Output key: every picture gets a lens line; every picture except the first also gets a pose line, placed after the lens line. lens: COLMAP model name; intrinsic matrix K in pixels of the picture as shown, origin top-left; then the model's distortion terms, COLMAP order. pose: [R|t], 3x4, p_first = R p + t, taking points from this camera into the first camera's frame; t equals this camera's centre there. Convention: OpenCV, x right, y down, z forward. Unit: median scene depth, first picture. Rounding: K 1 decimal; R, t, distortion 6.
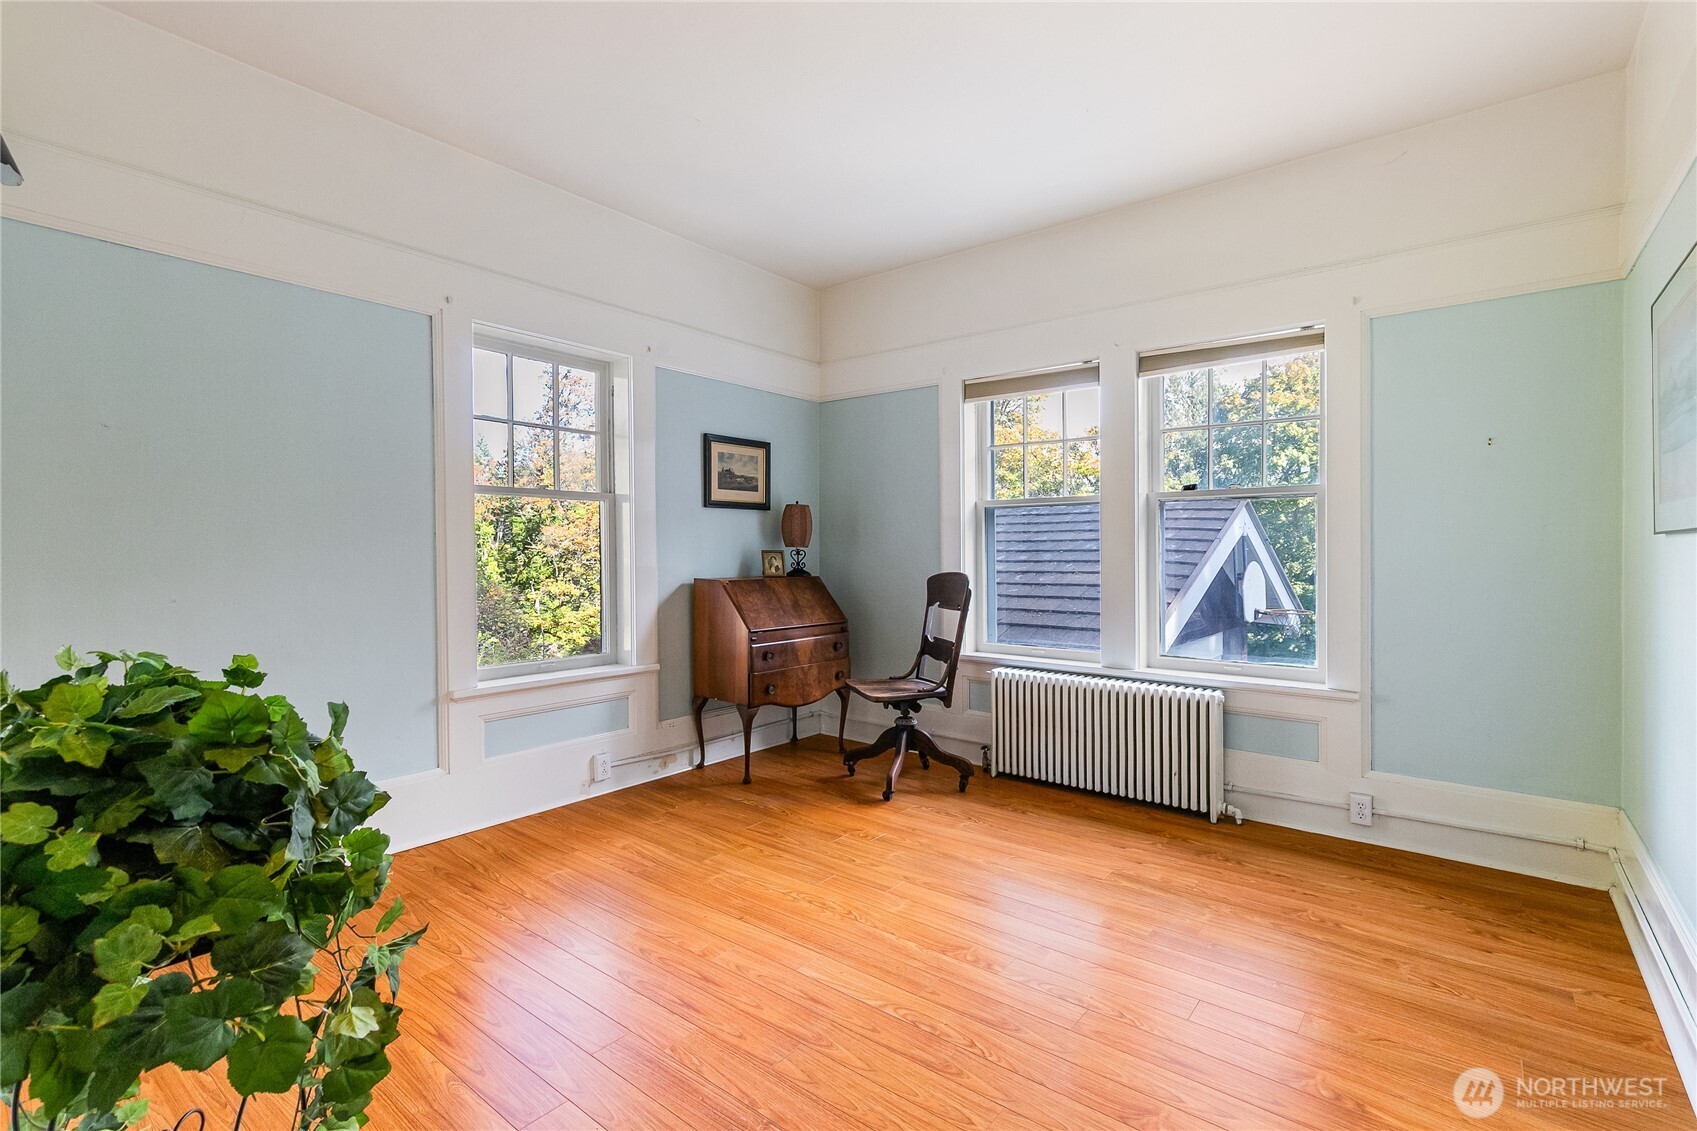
lens RADIAL K [[777.0, 0, 855.8], [0, 777.0, 542.5], [0, 0, 1]] dist [0.002636, -0.000152]
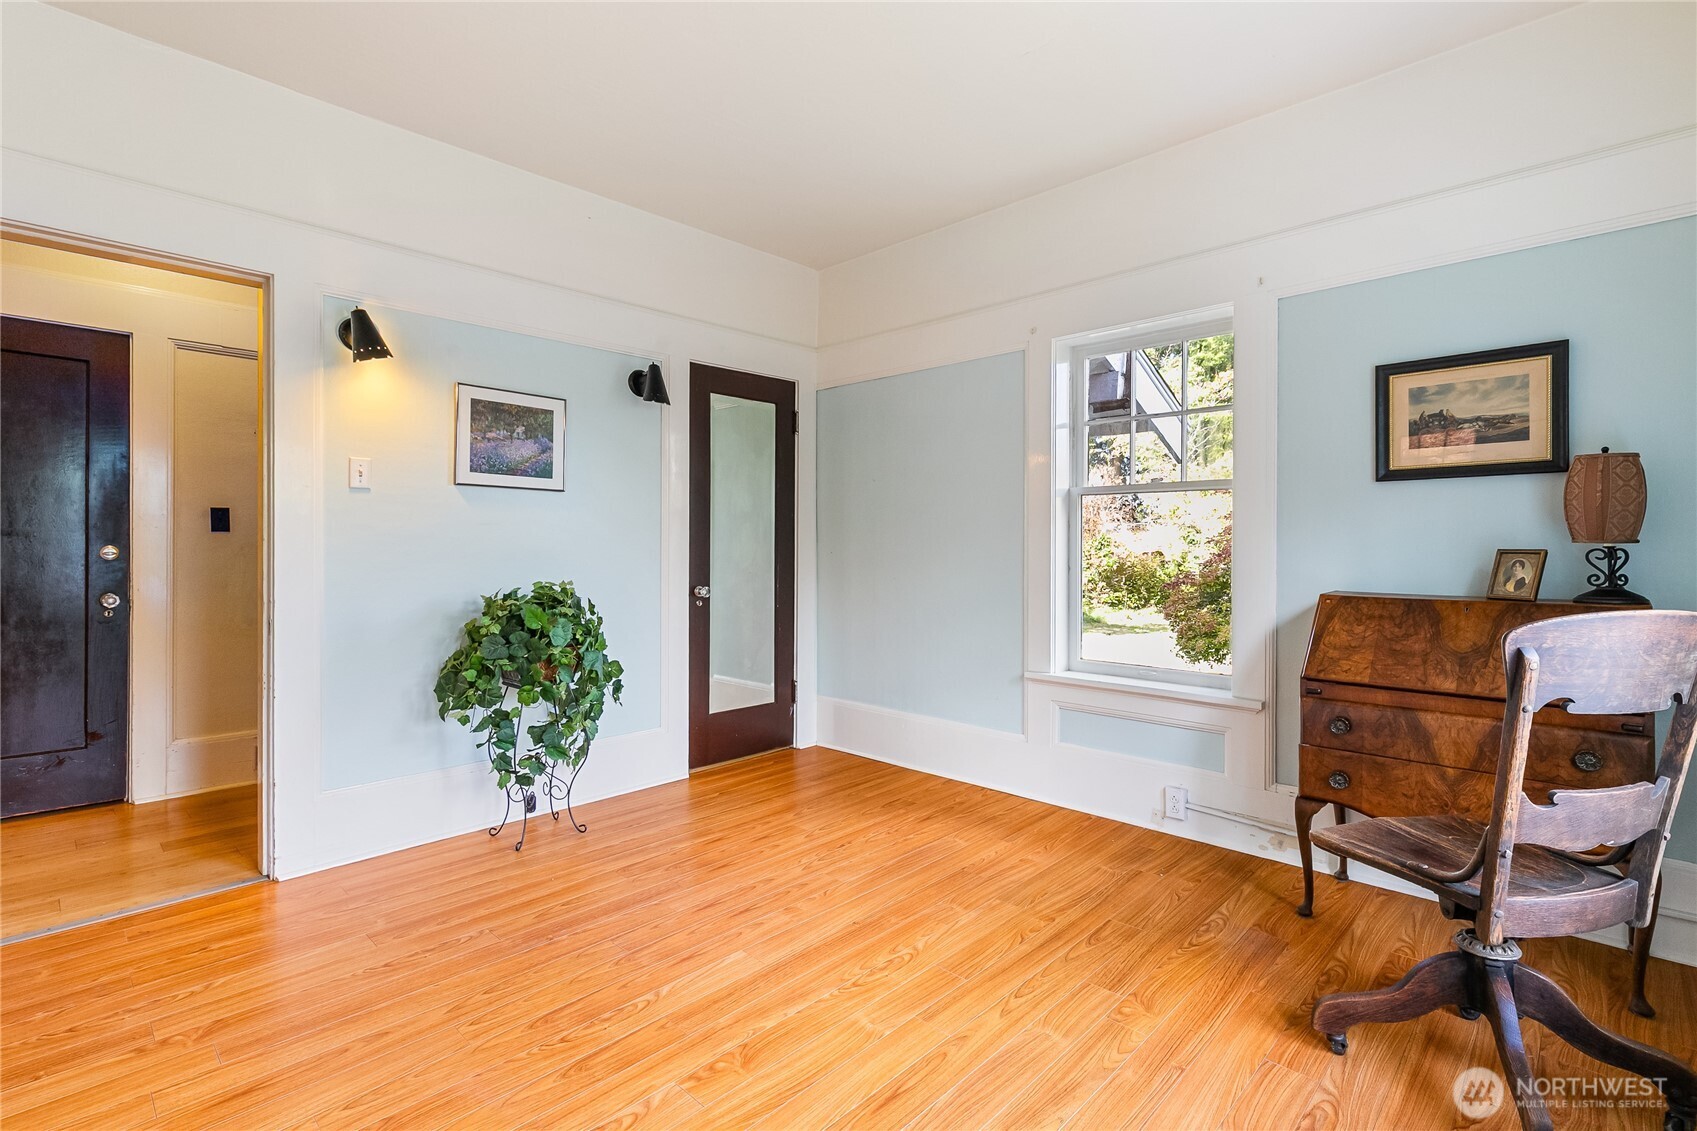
lens RADIAL K [[777.0, 0, 855.8], [0, 777.0, 542.5], [0, 0, 1]] dist [0.002636, -0.000152]
pose [[-0.083583, -0.007469, -0.996473, 0.558578], [0.007690, 0.999937, -0.008140, 0.007735], [0.996471, -0.008343, -0.083520, 0.729582]]
